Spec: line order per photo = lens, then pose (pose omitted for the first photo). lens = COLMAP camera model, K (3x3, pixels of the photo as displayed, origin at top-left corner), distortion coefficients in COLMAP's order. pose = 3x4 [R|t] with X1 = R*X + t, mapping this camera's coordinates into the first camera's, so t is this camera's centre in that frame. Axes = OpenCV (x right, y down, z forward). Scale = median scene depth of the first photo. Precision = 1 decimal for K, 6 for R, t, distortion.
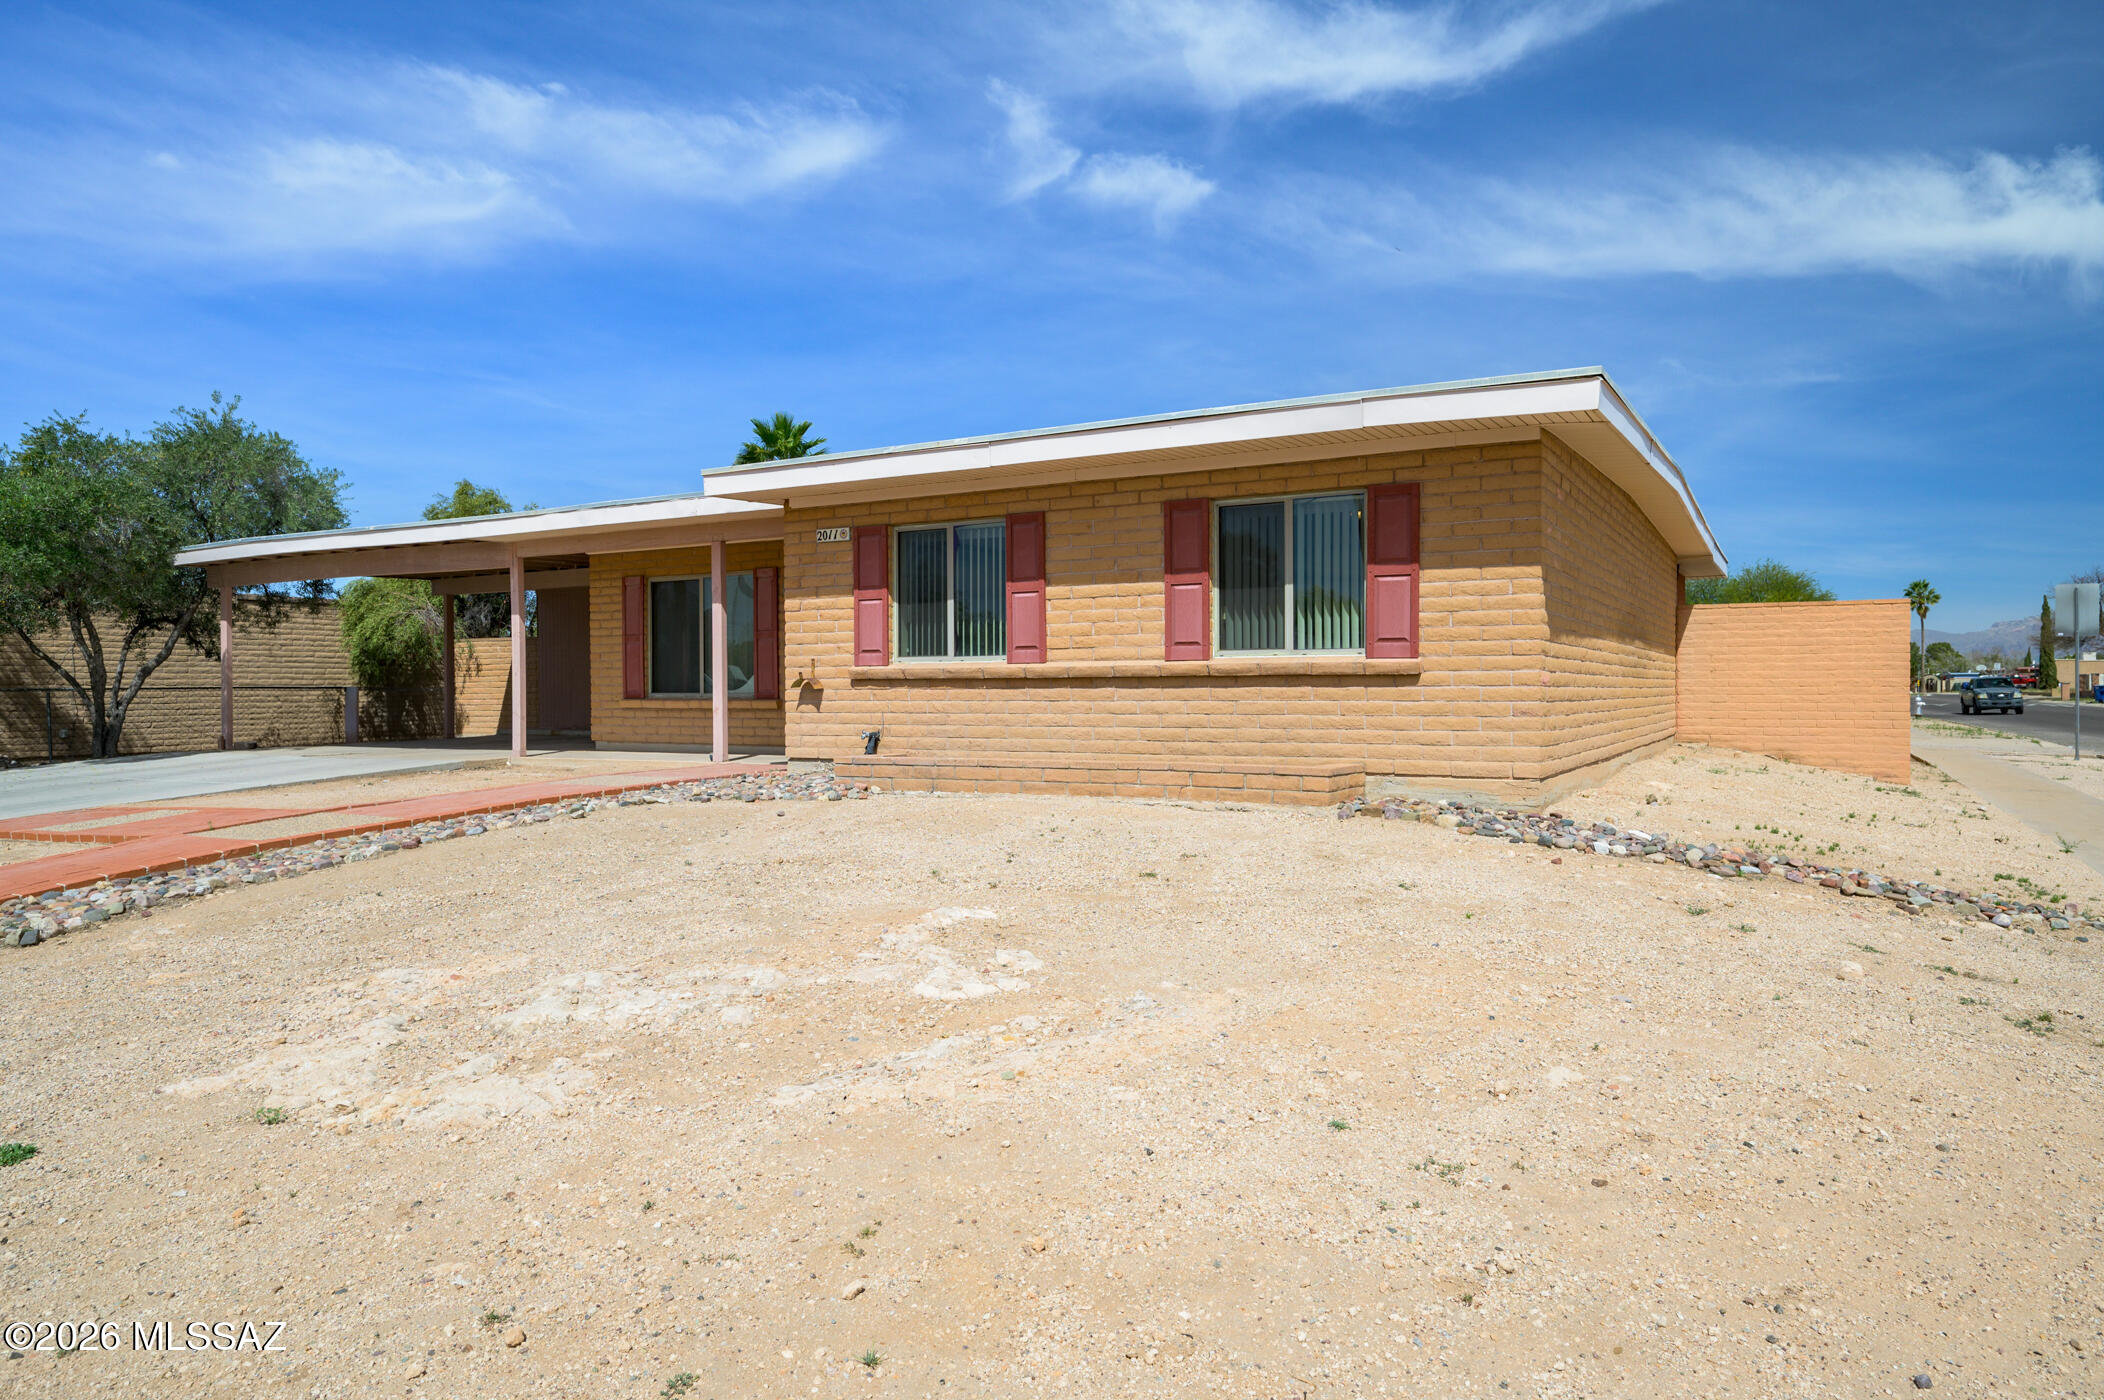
lens RADIAL K [[1394.5, 0, 1057.9], [0, 1394.5, 735.6], [0, 0, 1]] dist [-0.002955, 0.001798]
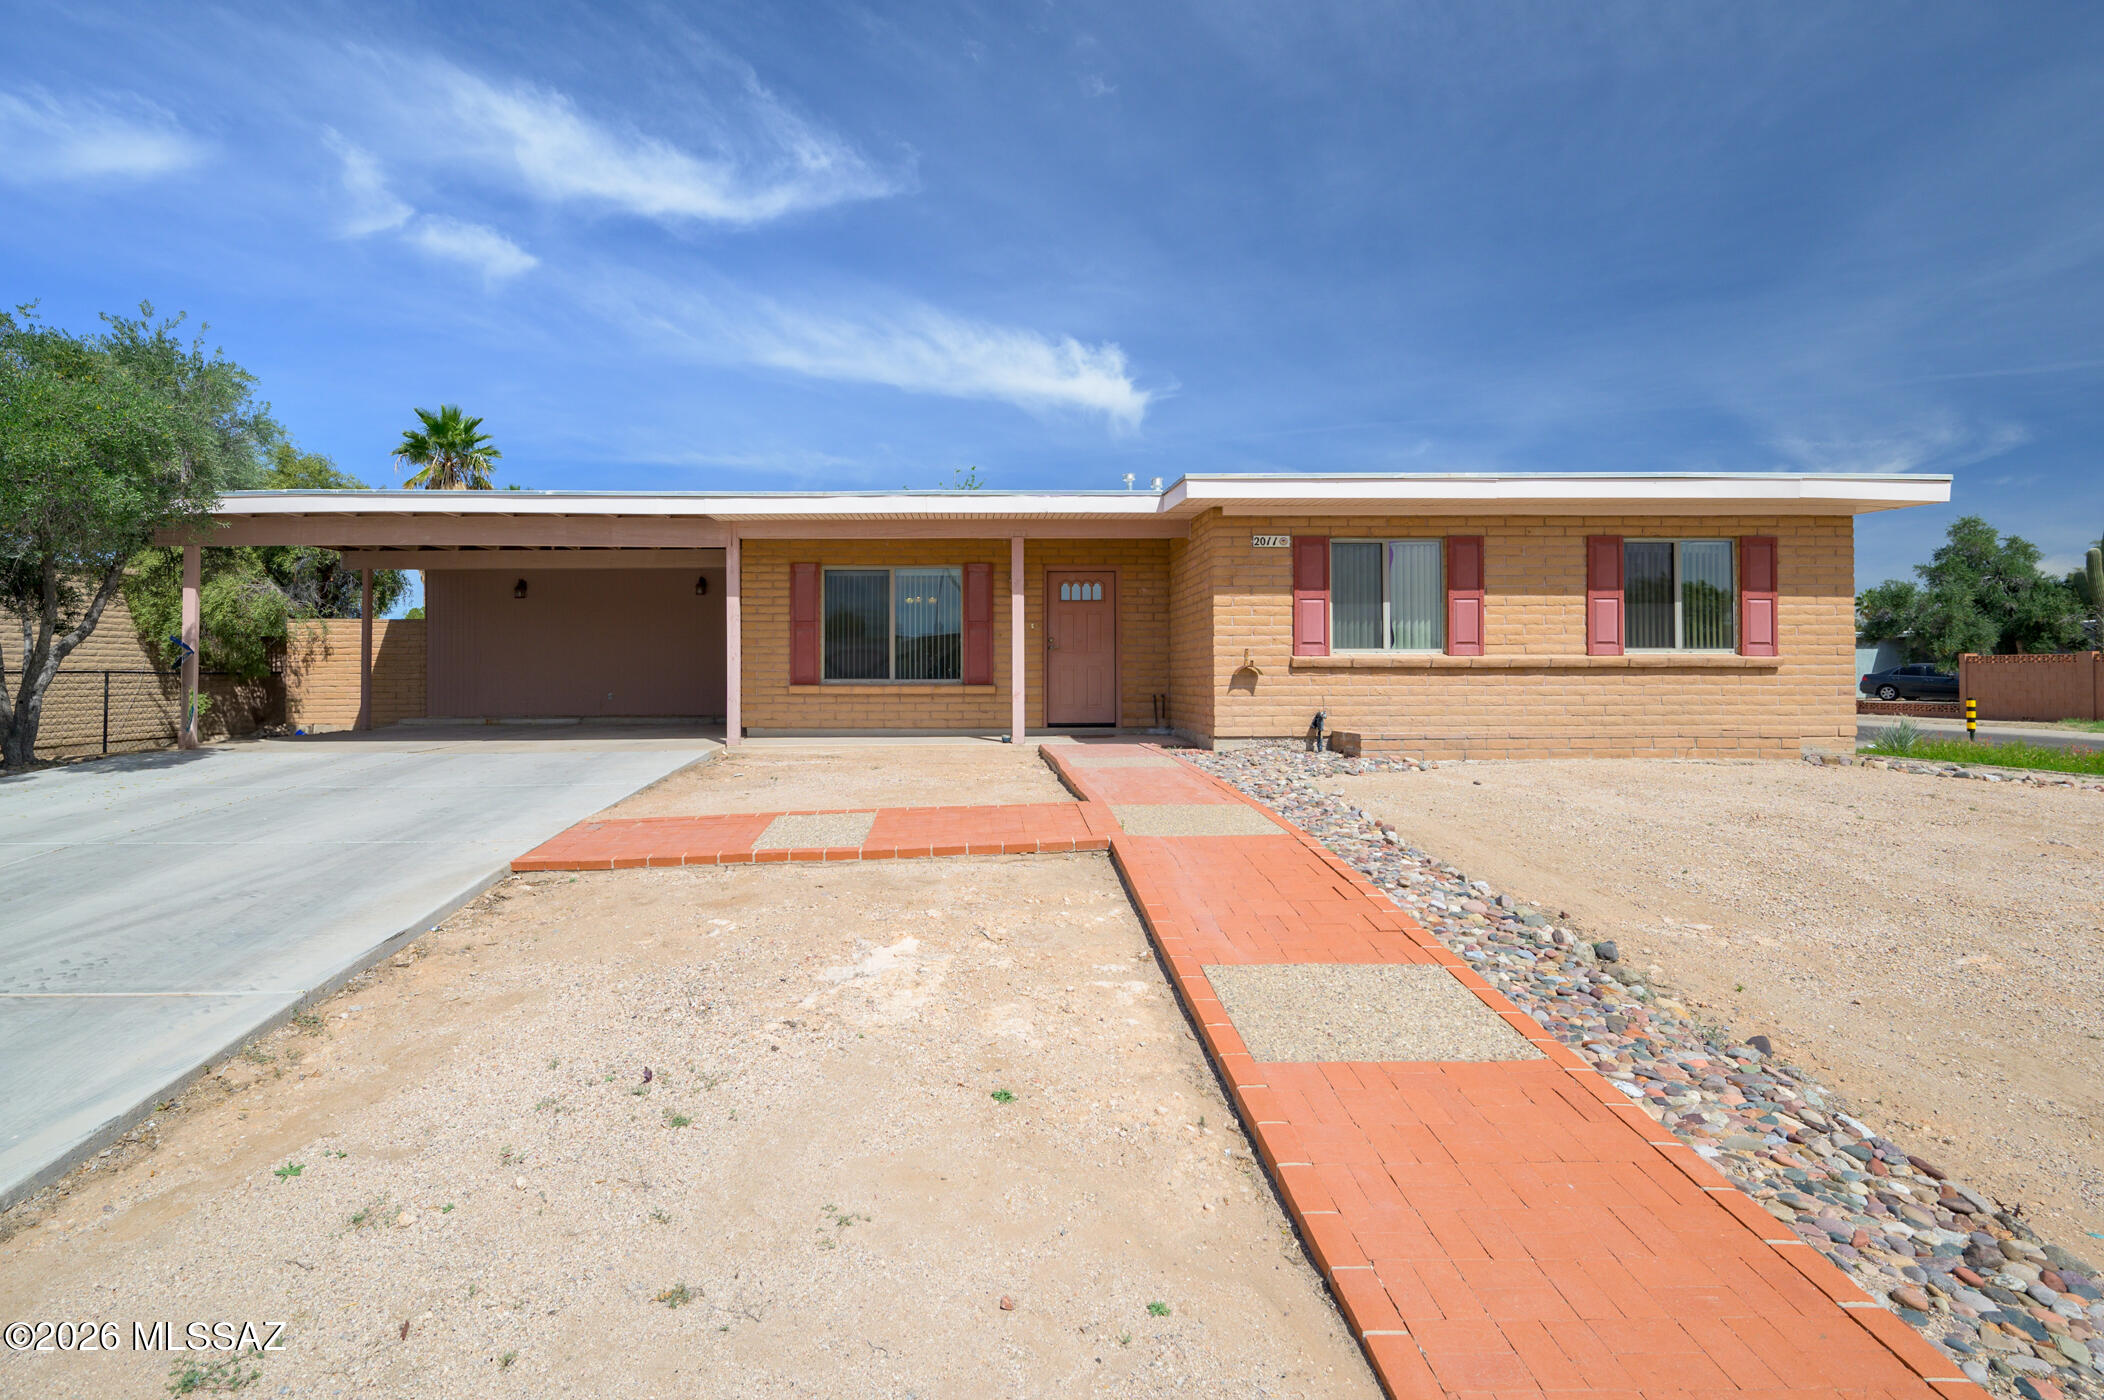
lens RADIAL K [[1068.9, 0, 1043.0], [0, 1068.9, 665.4], [0, 0, 1]] dist [-0.002493, -0.000510]
pose [[0.854561, 0.010815, 0.519238, -0.820369], [0.013905, 0.998948, -0.043691, -0.006092], [-0.519165, 0.044557, 0.853512, 0.368334]]
